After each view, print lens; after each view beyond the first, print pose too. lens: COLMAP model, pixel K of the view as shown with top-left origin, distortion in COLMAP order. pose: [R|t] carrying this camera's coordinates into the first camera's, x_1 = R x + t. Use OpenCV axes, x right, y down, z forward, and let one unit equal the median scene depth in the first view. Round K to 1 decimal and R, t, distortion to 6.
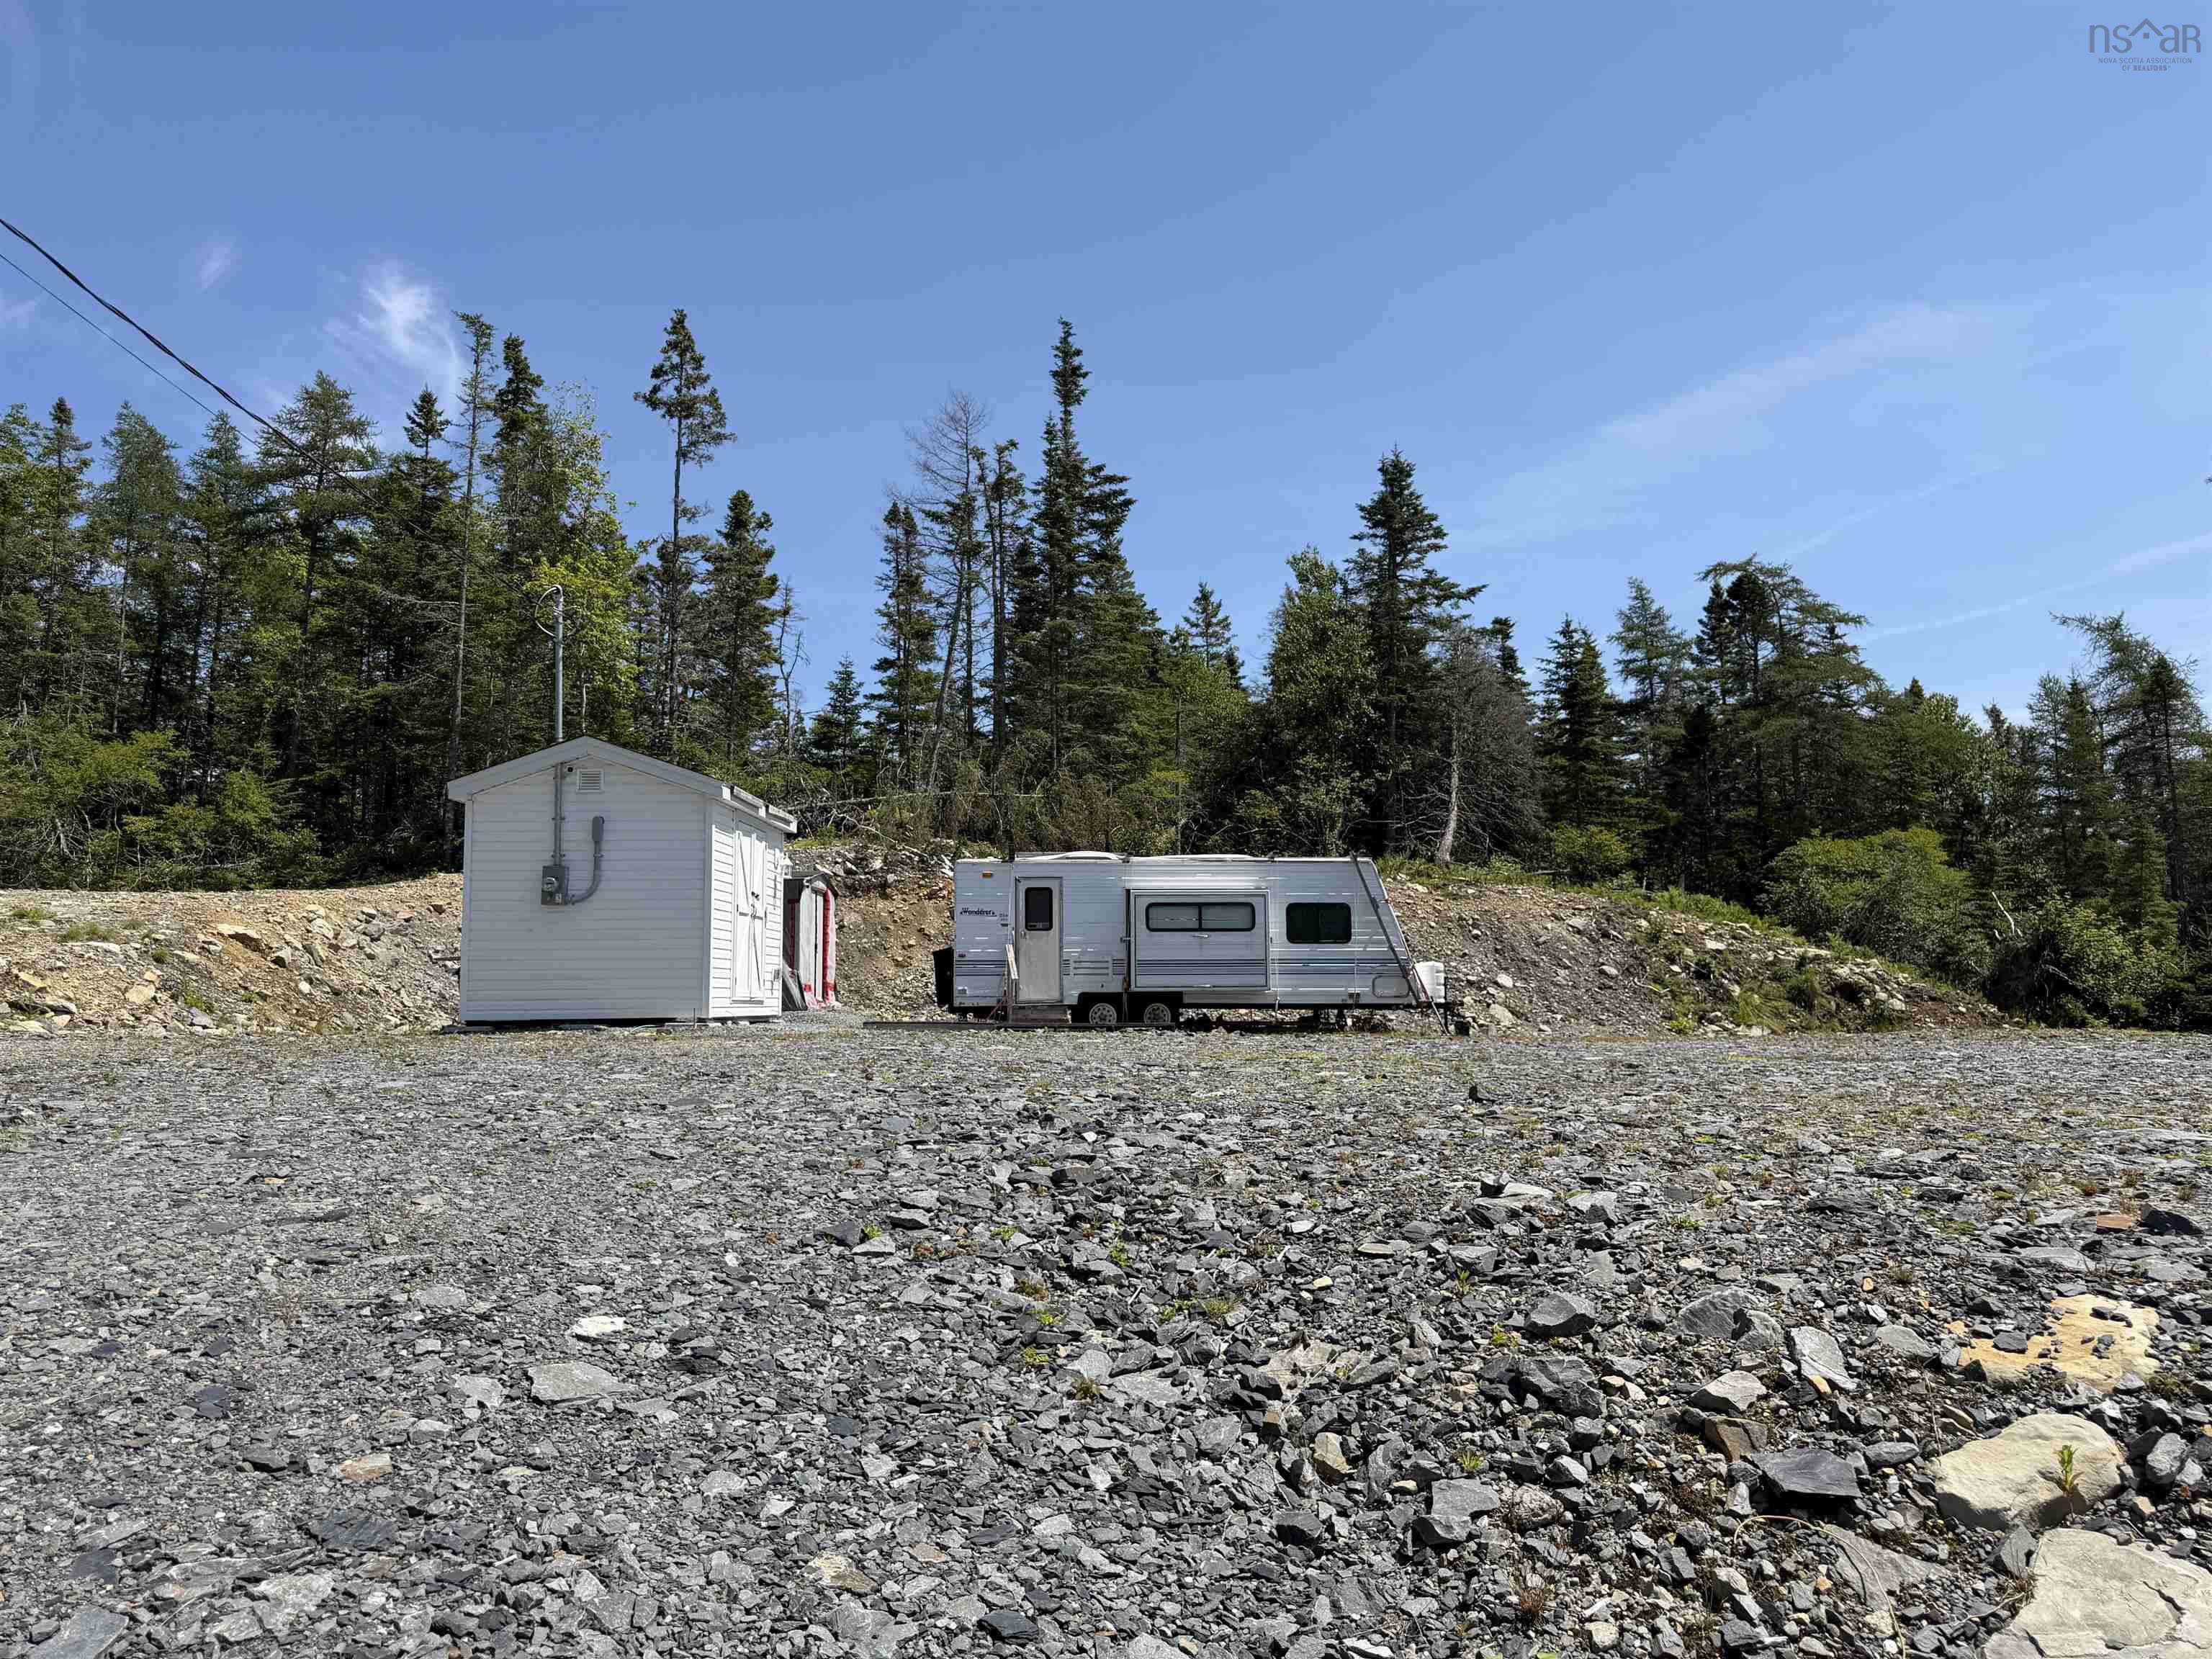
lens RADIAL K [[1573.9, 0, 1117.1], [0, 1573.9, 831.0], [0, 0, 1]] dist [0.116390, -0.197916]
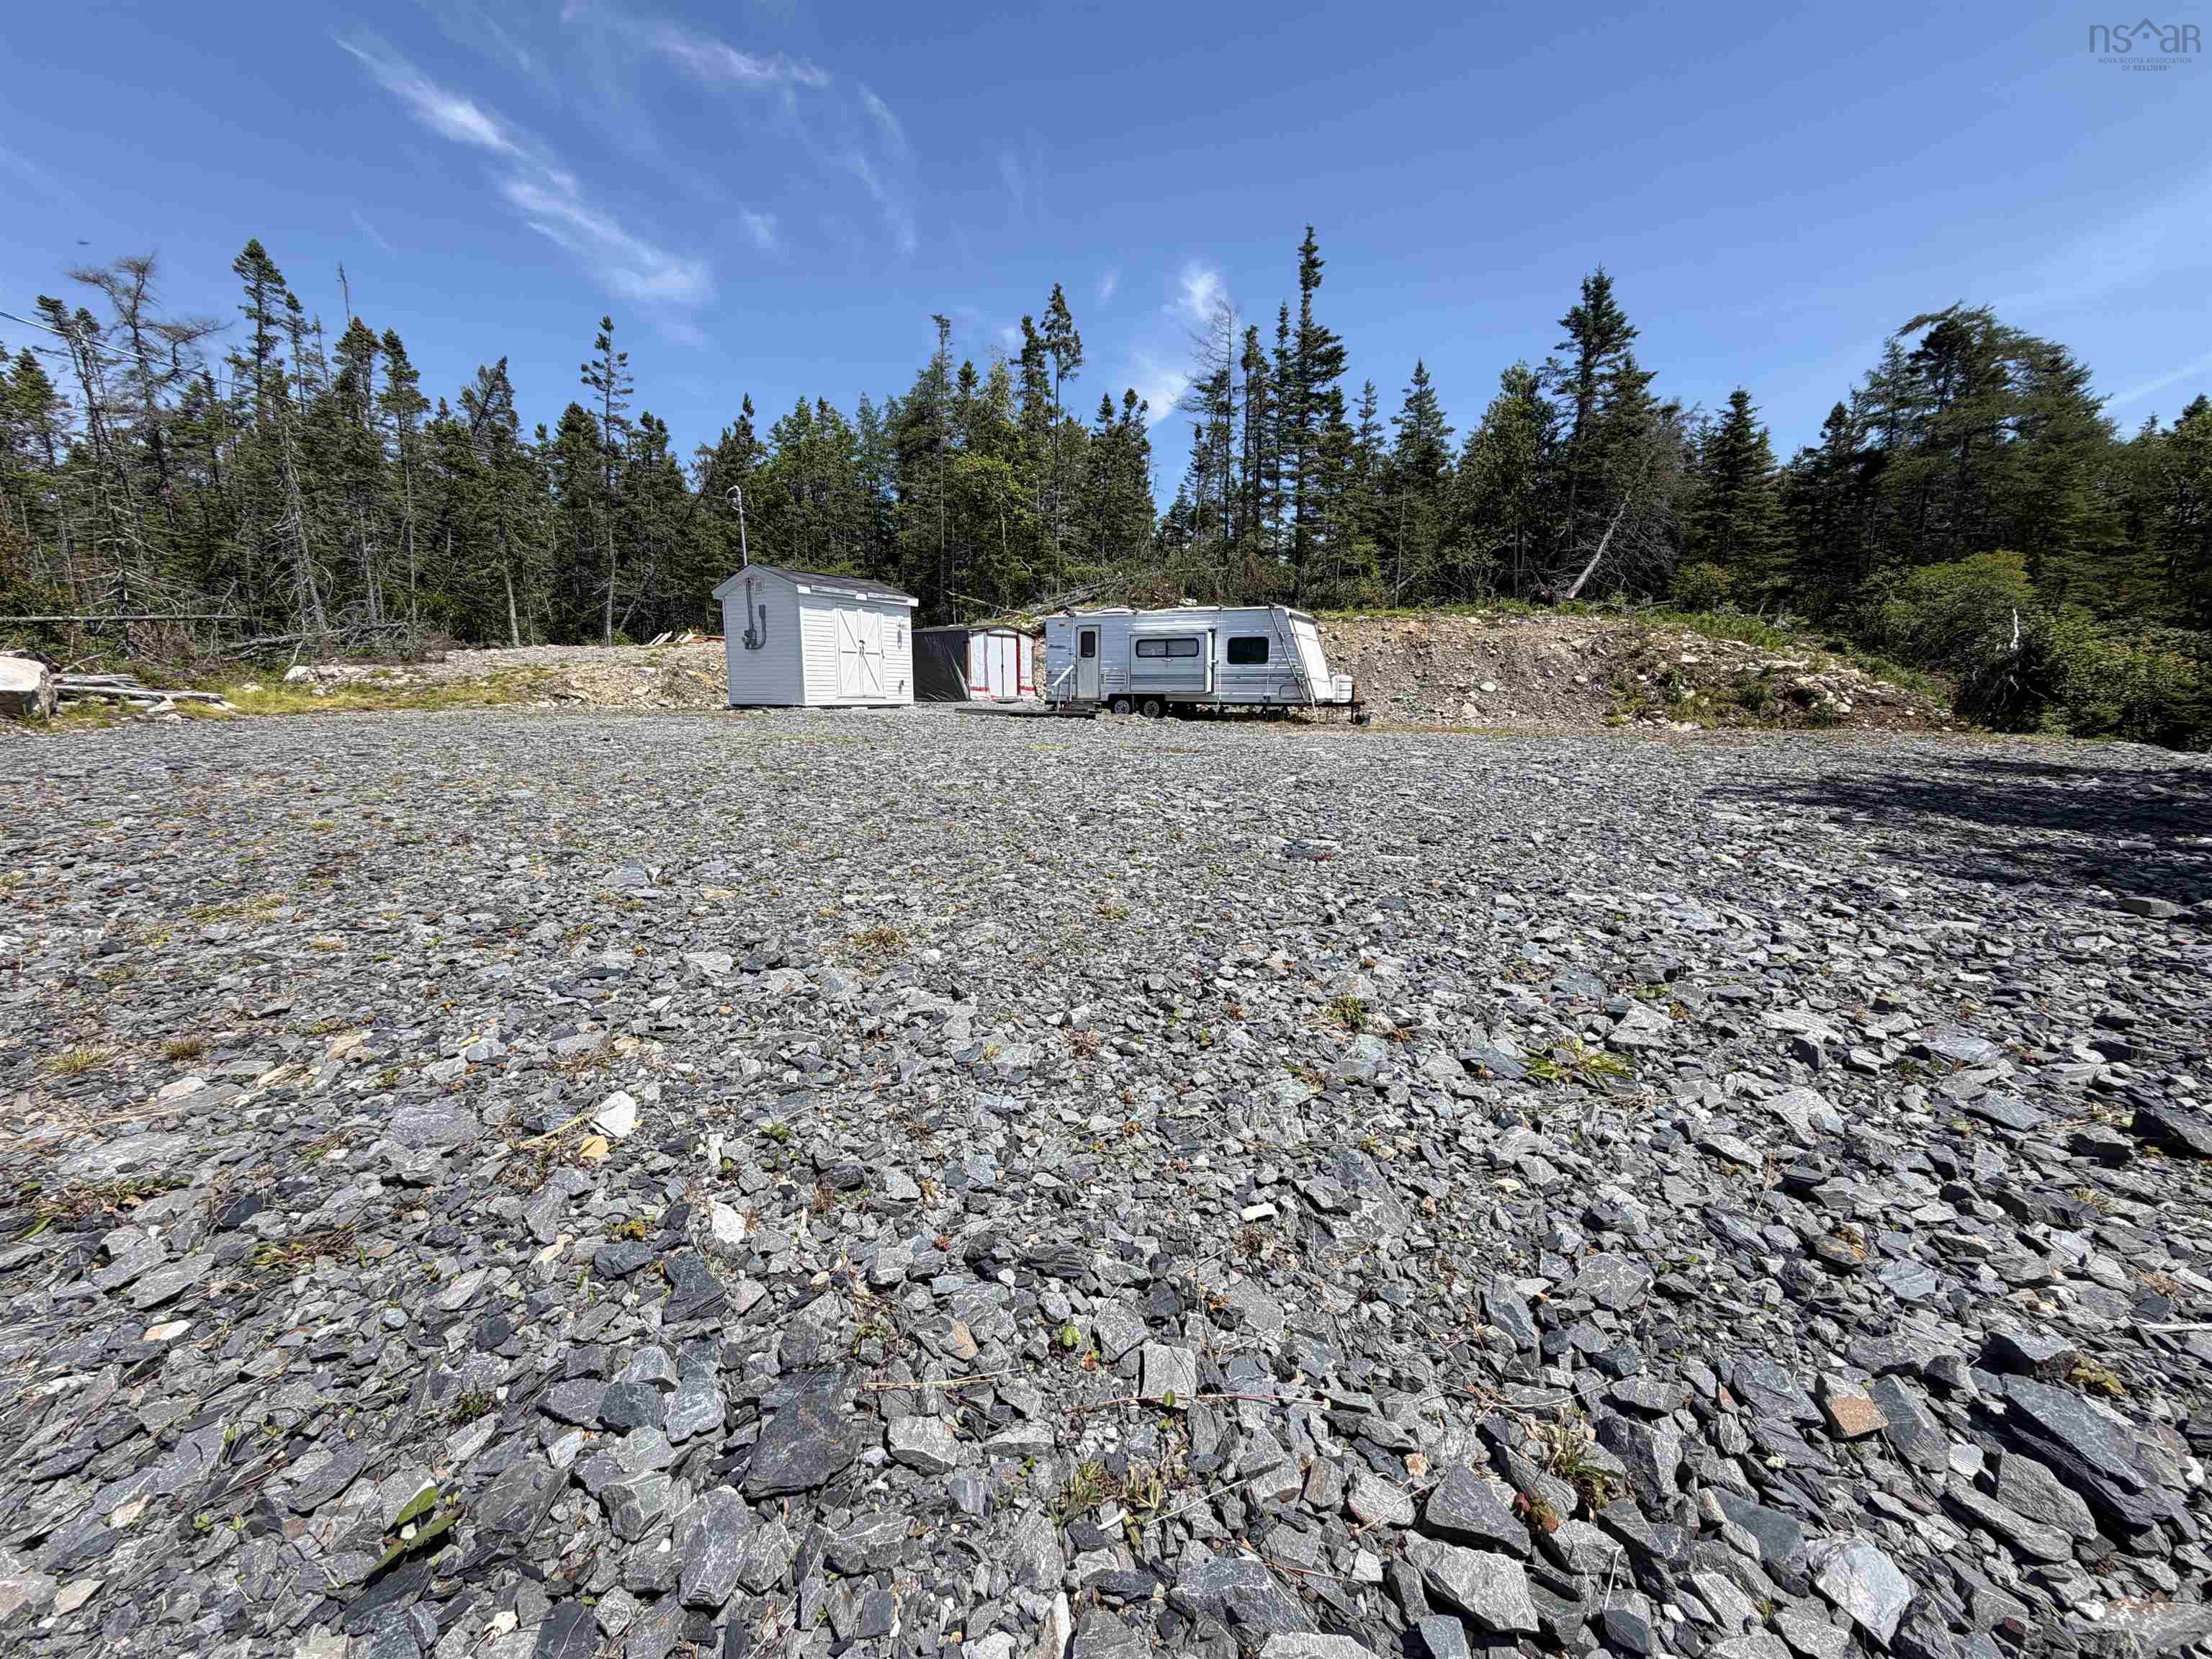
lens RADIAL K [[887.1, 0, 1096.6], [0, 887.1, 833.8], [0, 0, 1]] dist [0.006509, -0.000182]
pose [[0.851234, 0.093026, -0.516475, 0.457332], [0.046596, 0.966878, 0.250950, 0.006627], [0.522714, -0.237683, 0.818705, 0.162800]]
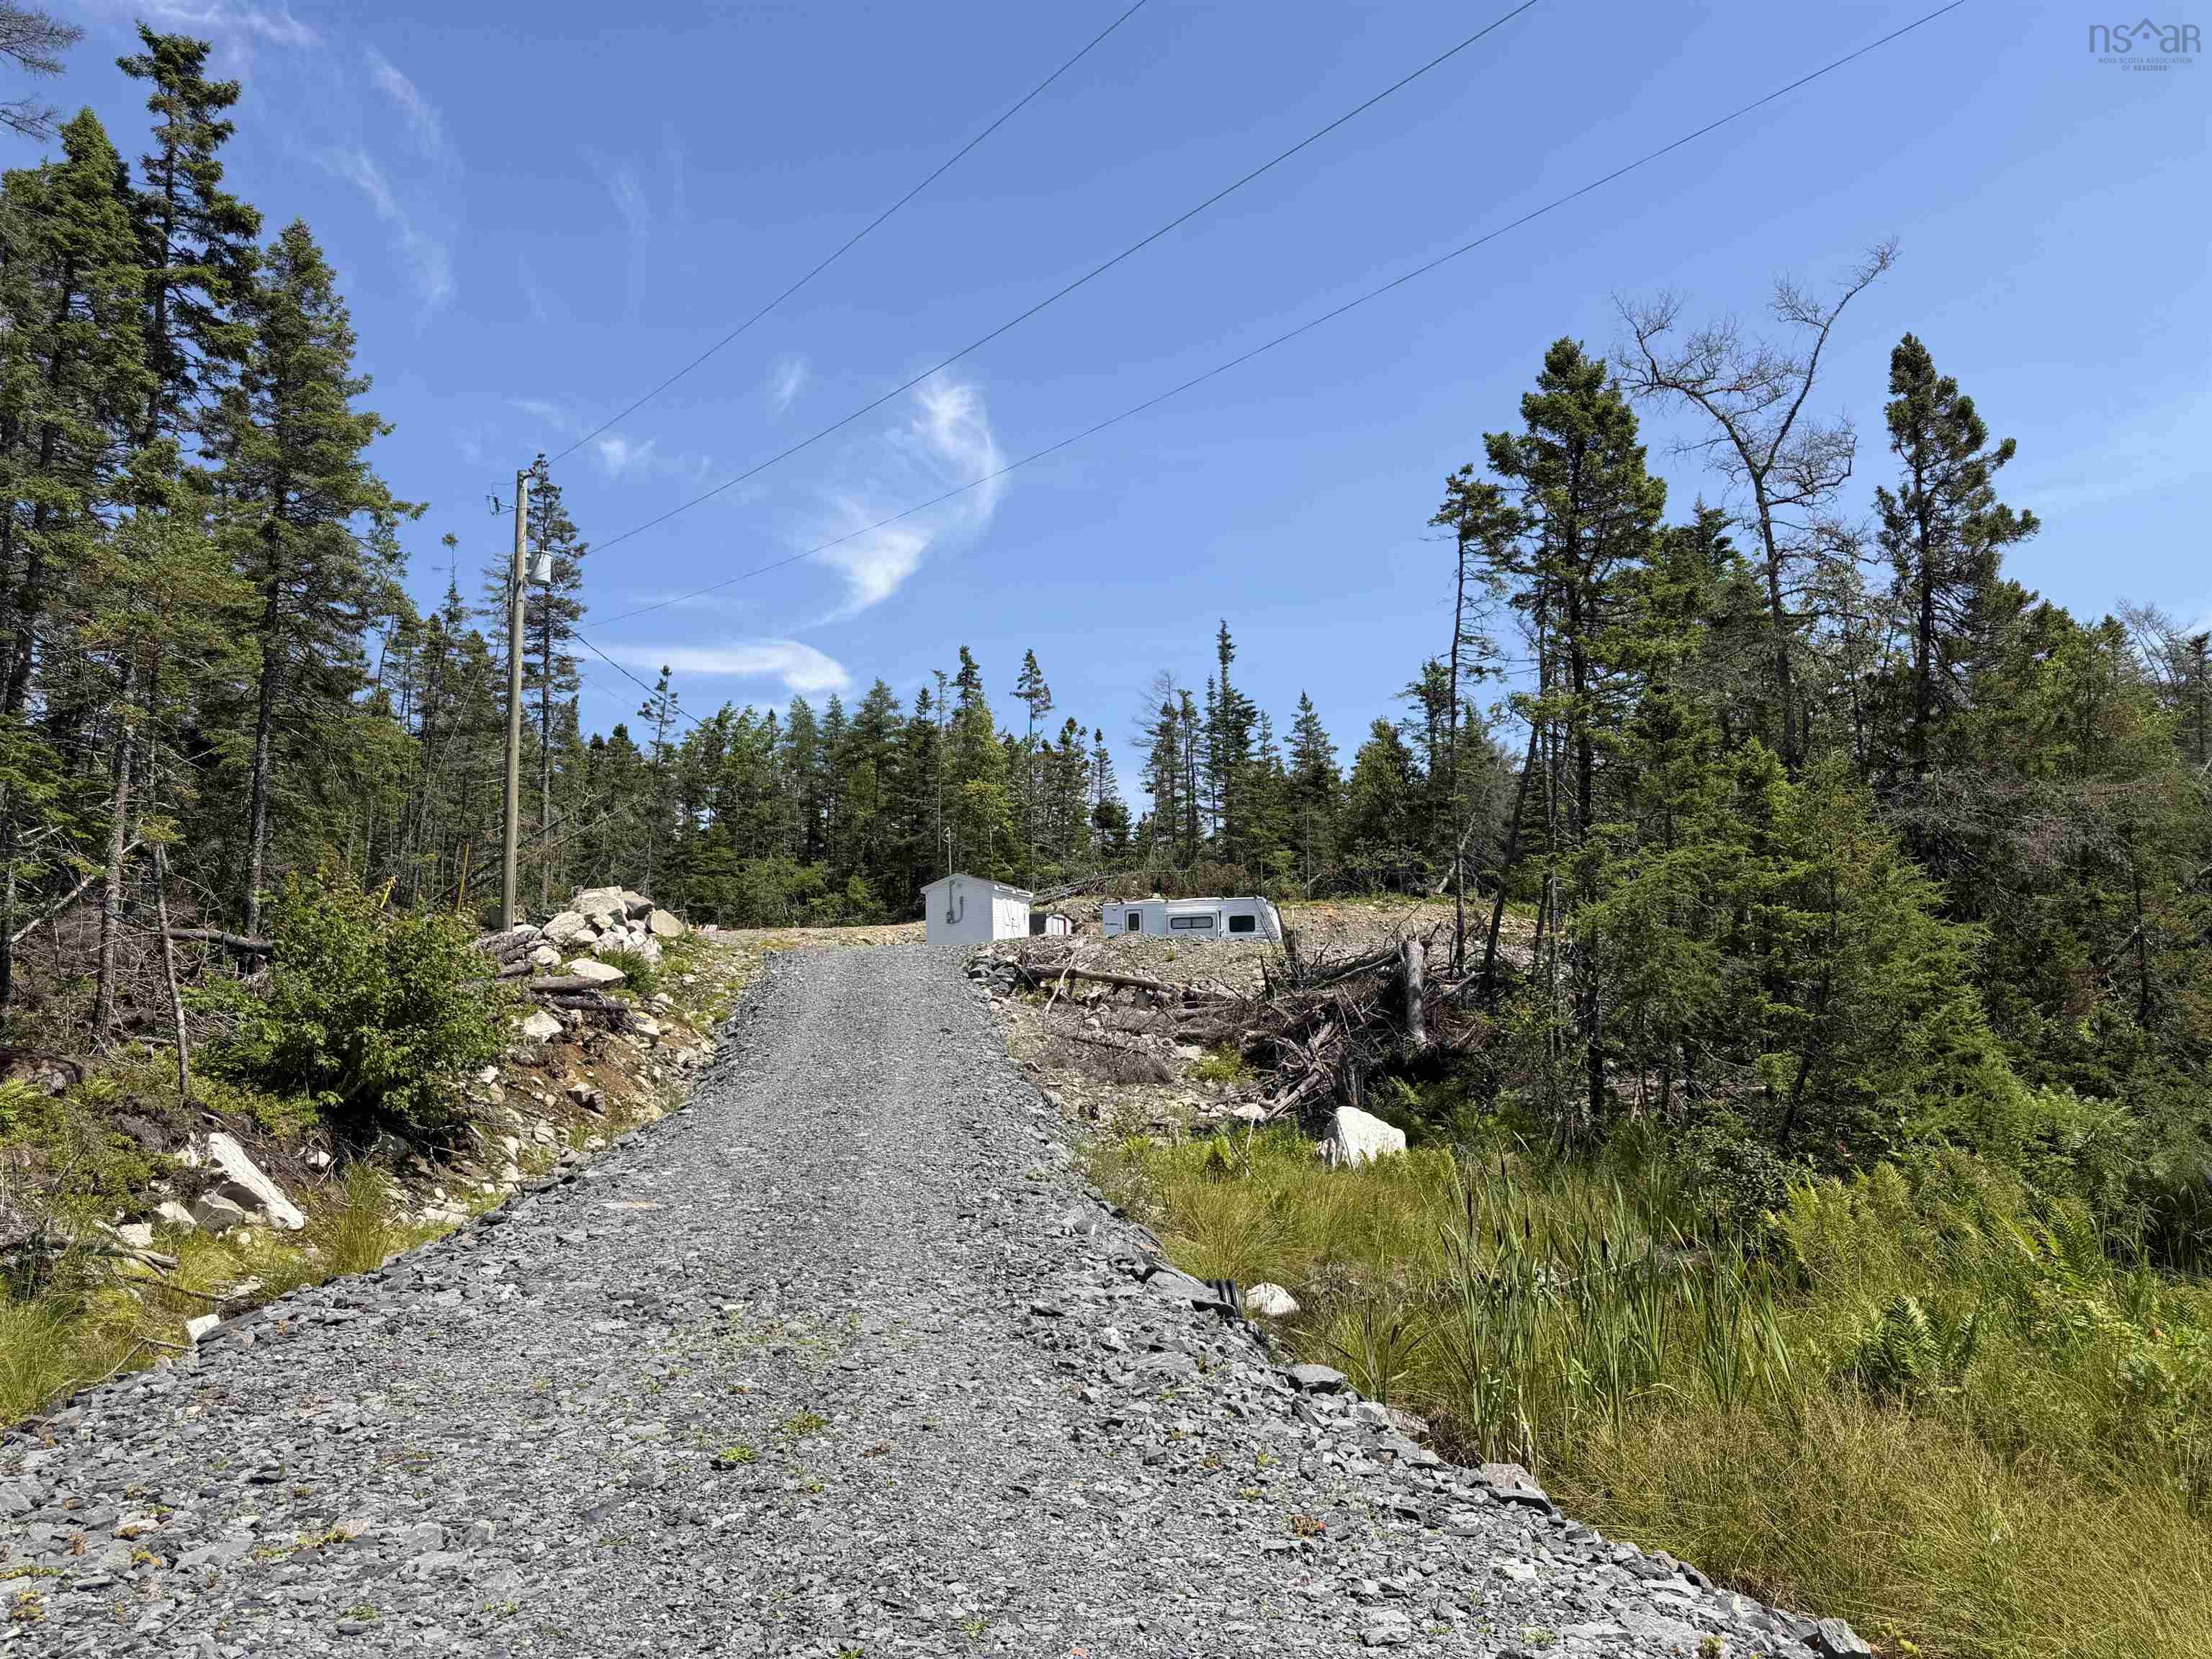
lens RADIAL K [[1573.9, 0, 1117.1], [0, 1573.9, 831.0], [0, 0, 1]] dist [0.116390, -0.197916]
pose [[0.947902, -0.054027, -0.313949, 0.718567], [0.046035, 0.998401, -0.032820, -0.015627], [0.315220, 0.016657, 0.948873, -1.414389]]
